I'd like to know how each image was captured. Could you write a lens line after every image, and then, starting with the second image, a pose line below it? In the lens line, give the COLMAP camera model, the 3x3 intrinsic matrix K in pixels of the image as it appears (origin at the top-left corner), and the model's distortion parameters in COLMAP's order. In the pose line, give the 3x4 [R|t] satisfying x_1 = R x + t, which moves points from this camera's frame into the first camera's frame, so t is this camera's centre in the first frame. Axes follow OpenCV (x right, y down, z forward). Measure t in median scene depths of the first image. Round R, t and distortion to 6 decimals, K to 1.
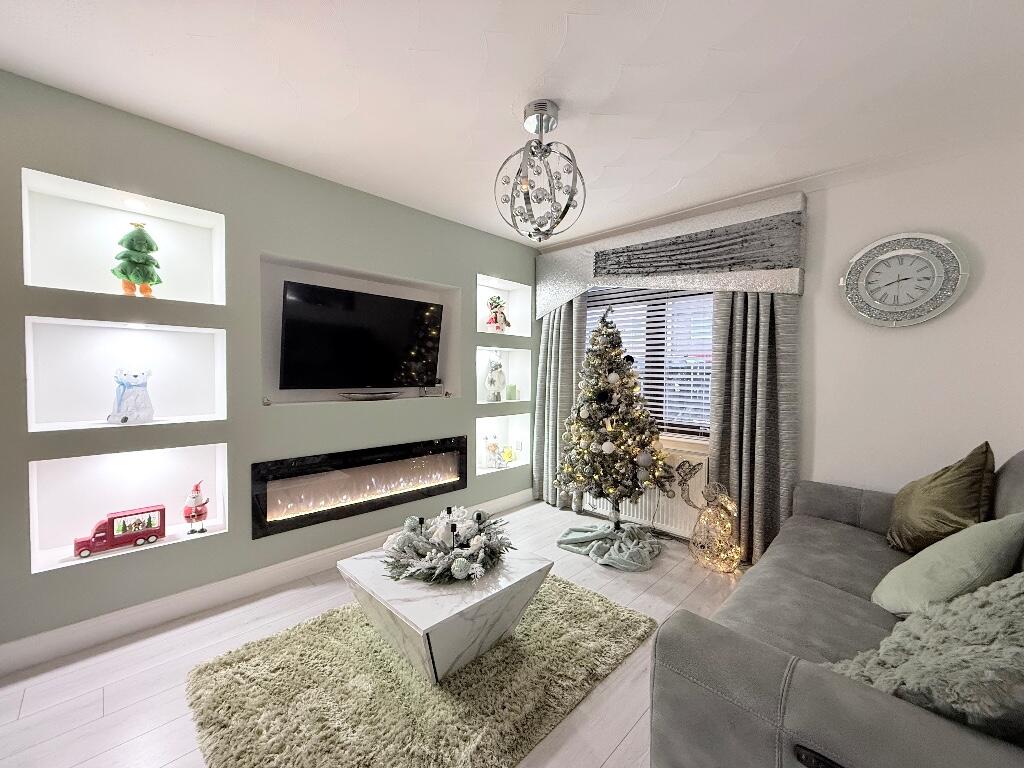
lens RADIAL K [[409.1, 0, 508.7], [0, 409.1, 384.1], [0, 0, 1]] dist [-0.000870, -0.000050]
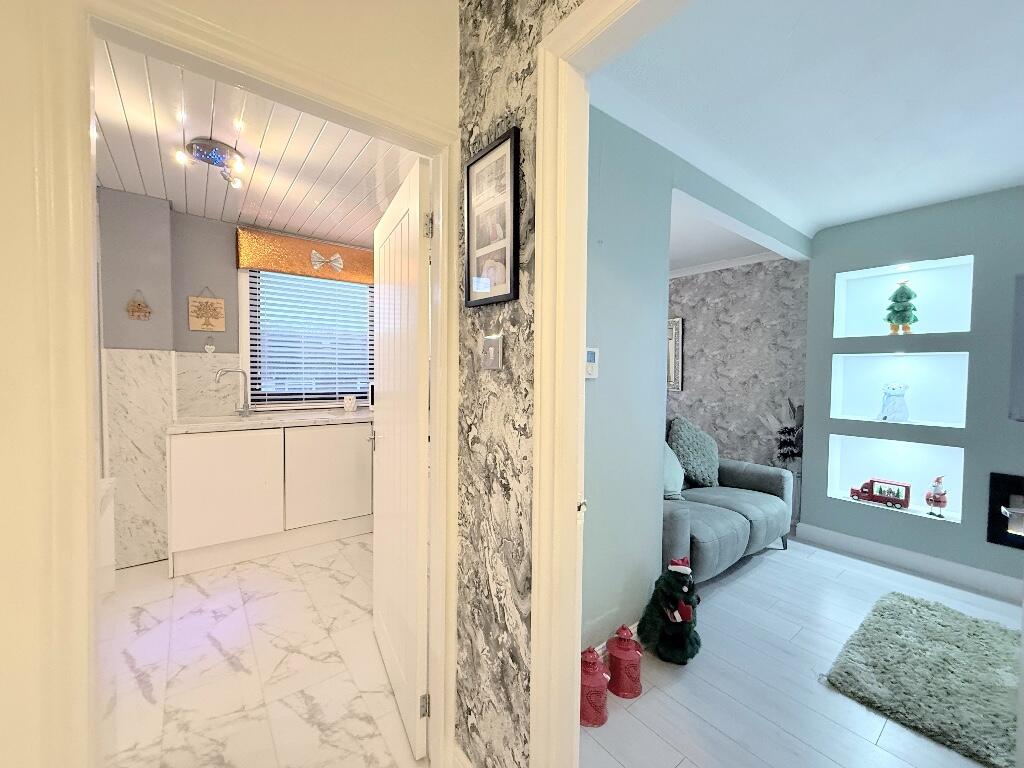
lens RADIAL K [[409.1, 0, 512.3], [0, 409.1, 384.3], [0, 0, 1]] dist [-0.000870, -0.000050]
pose [[-0.129207, 0.014991, -0.991504, 0.639517], [-0.045489, 0.998744, 0.021028, -0.004458], [0.990574, 0.047819, -0.128363, -0.139551]]
